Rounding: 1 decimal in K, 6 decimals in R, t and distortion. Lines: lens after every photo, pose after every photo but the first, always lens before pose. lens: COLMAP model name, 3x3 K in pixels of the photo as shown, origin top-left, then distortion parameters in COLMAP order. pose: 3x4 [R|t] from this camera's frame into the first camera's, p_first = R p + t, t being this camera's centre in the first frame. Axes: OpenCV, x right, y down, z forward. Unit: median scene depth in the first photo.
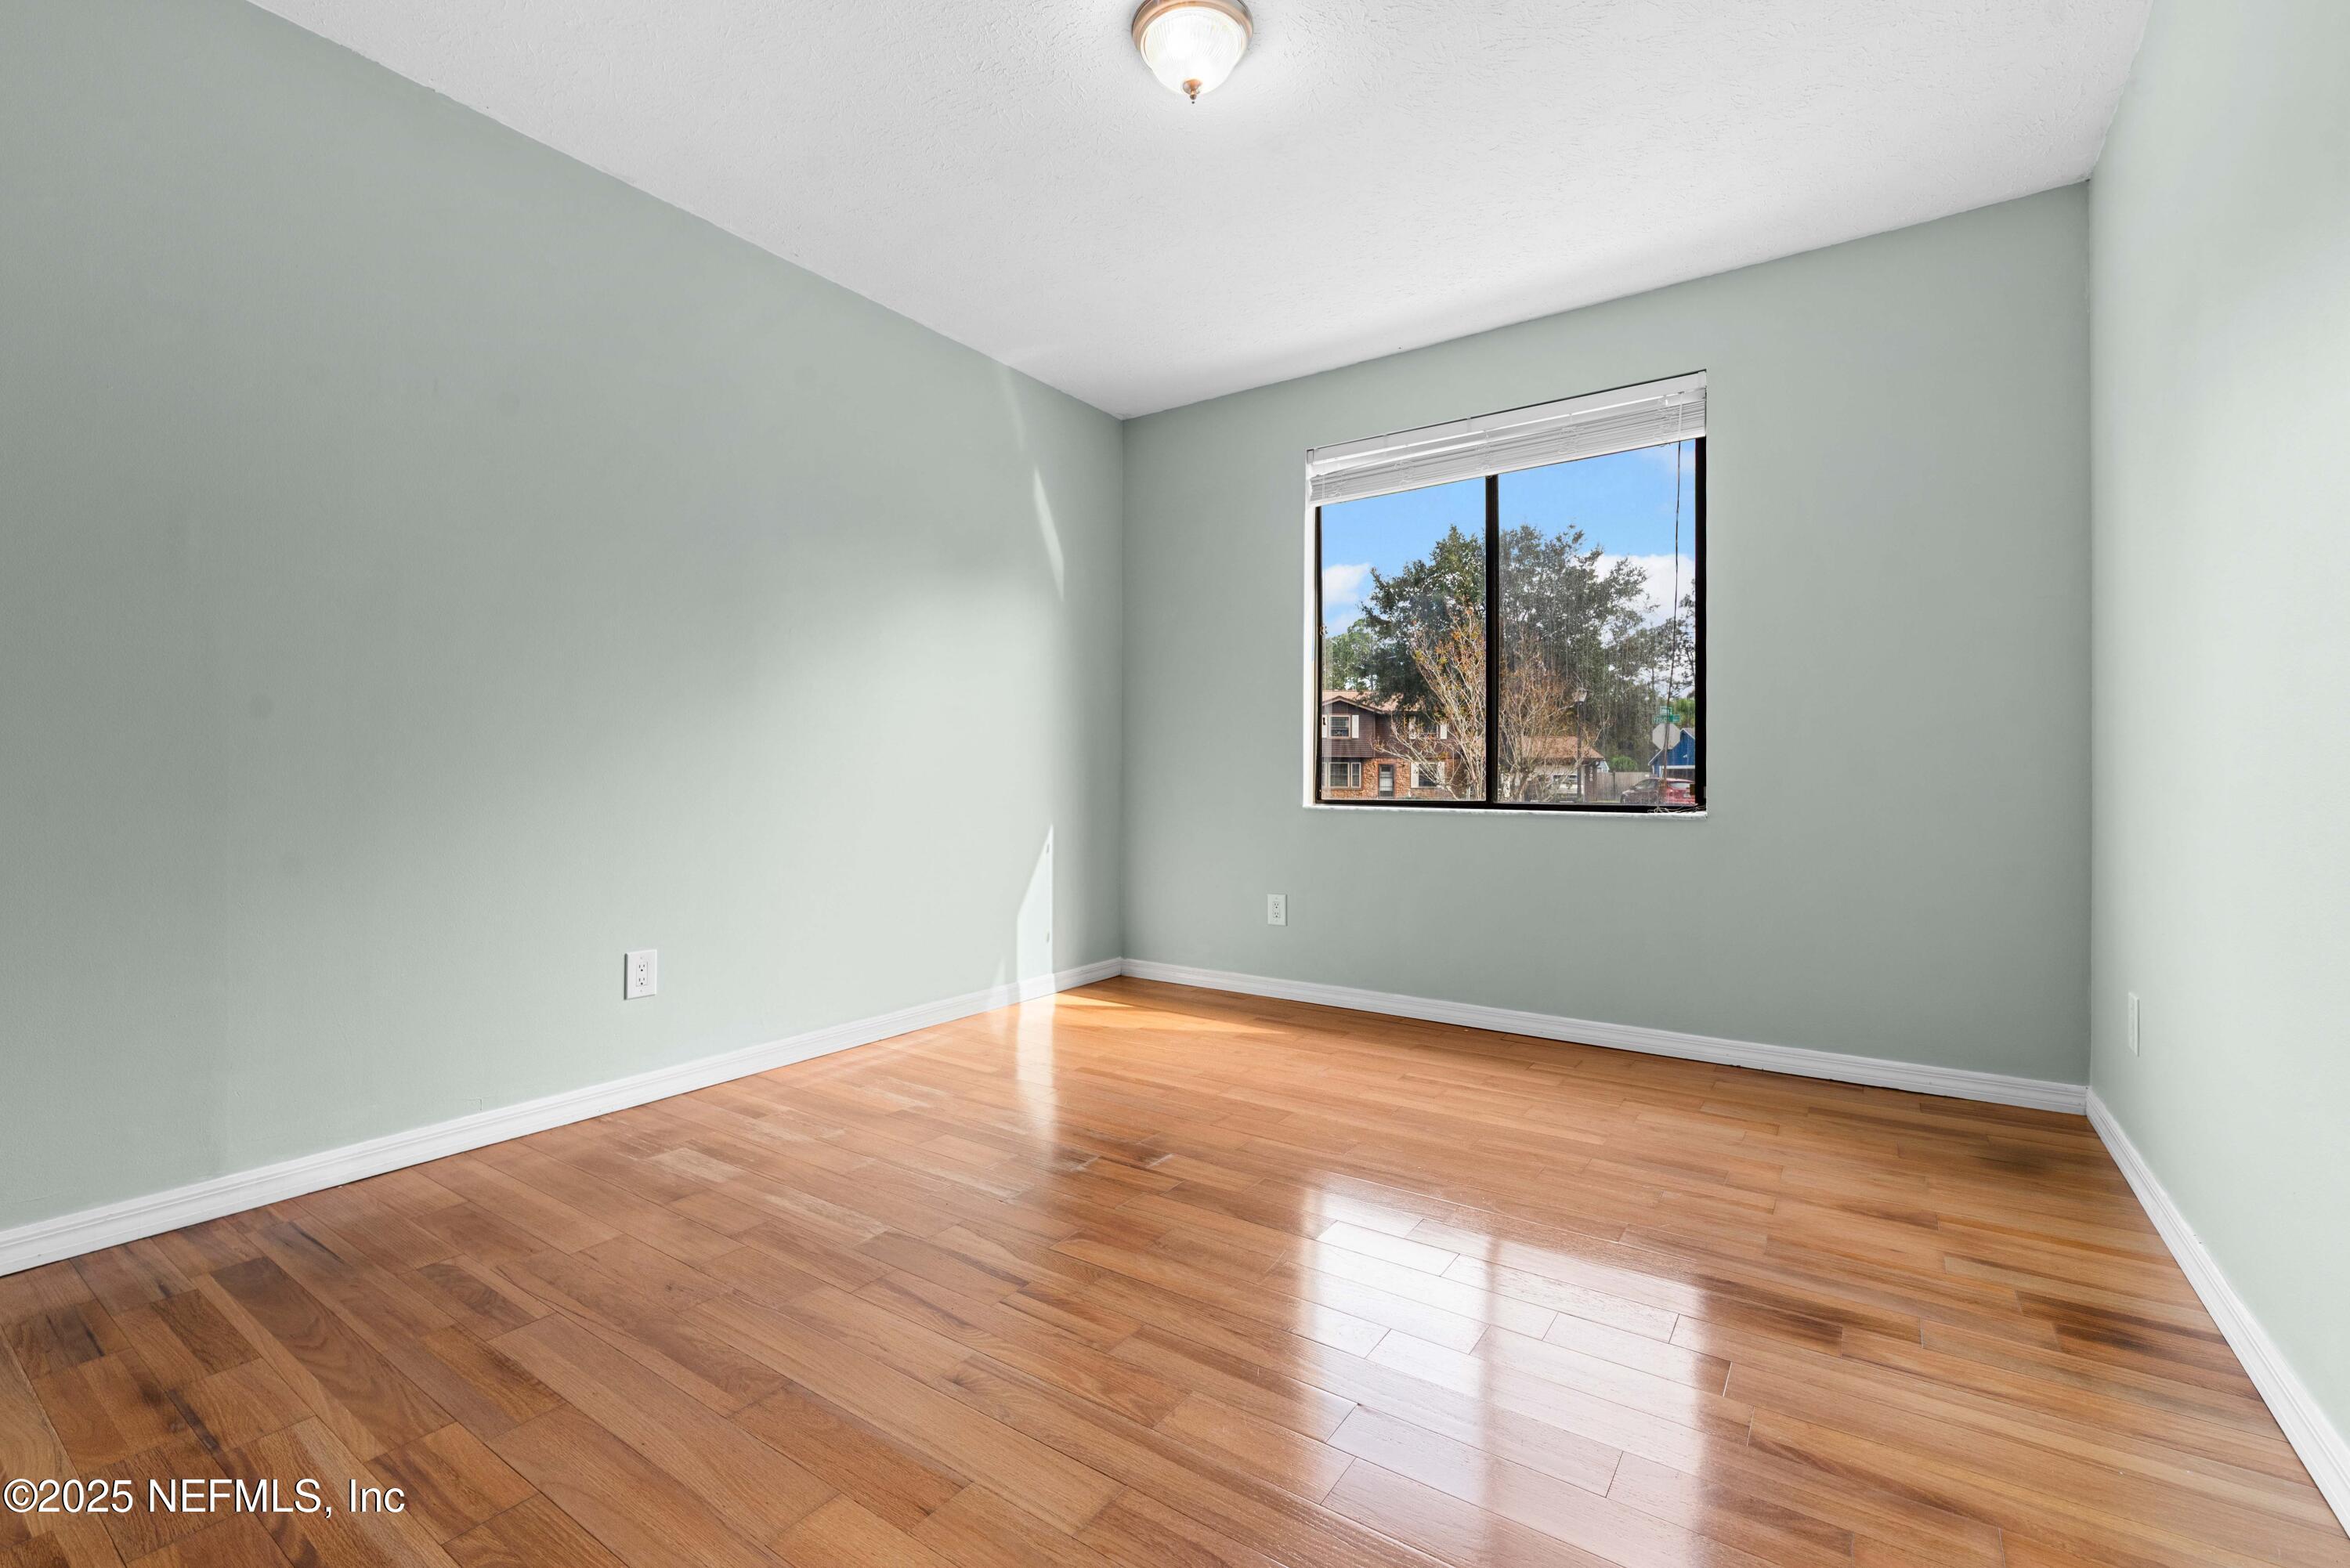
lens RADIAL K [[1007.8, 0, 1159.7], [0, 1007.8, 783.5], [0, 0, 1]] dist [-0.000418, -0.000352]
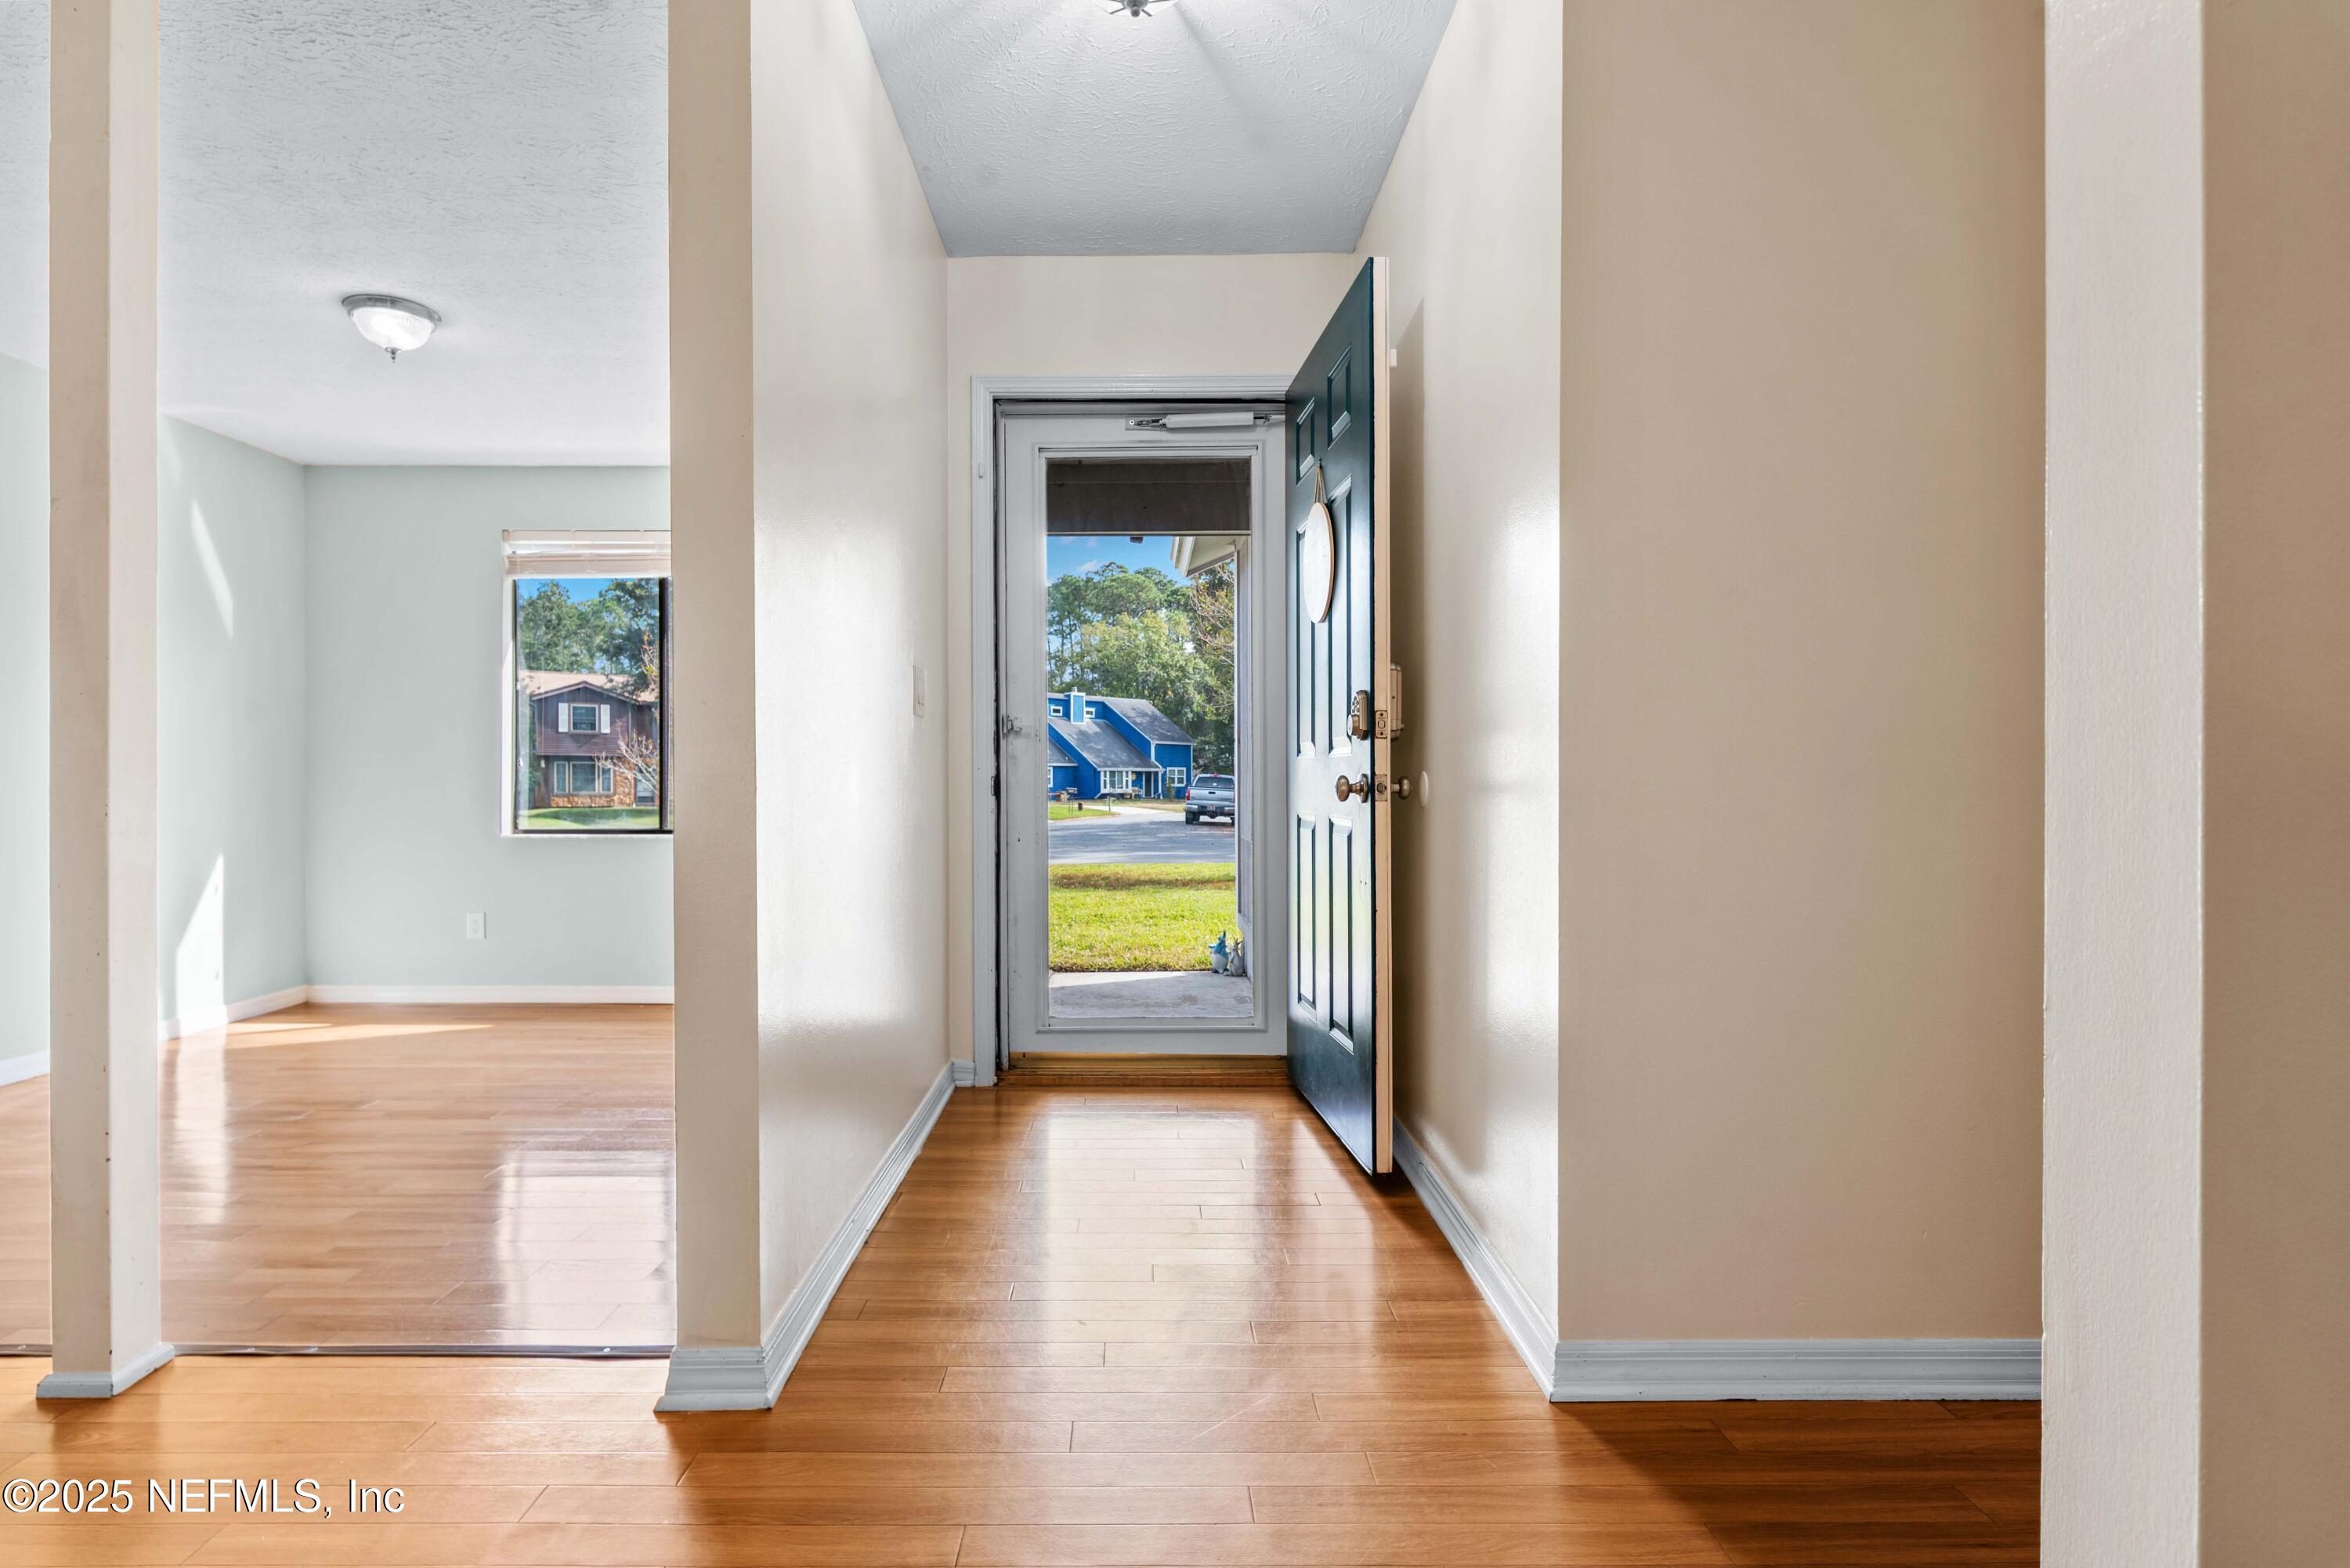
lens RADIAL K [[1167.5, 0, 1175.0], [0, 1167.5, 784.0], [0, 0, 1]] dist [0.004459, 0.000590]
pose [[0.802227, -0.002938, 0.597012, -0.039330], [0.002642, 0.999996, 0.001372, -0.036858], [-0.597013, 0.000477, 0.802231, -0.546594]]
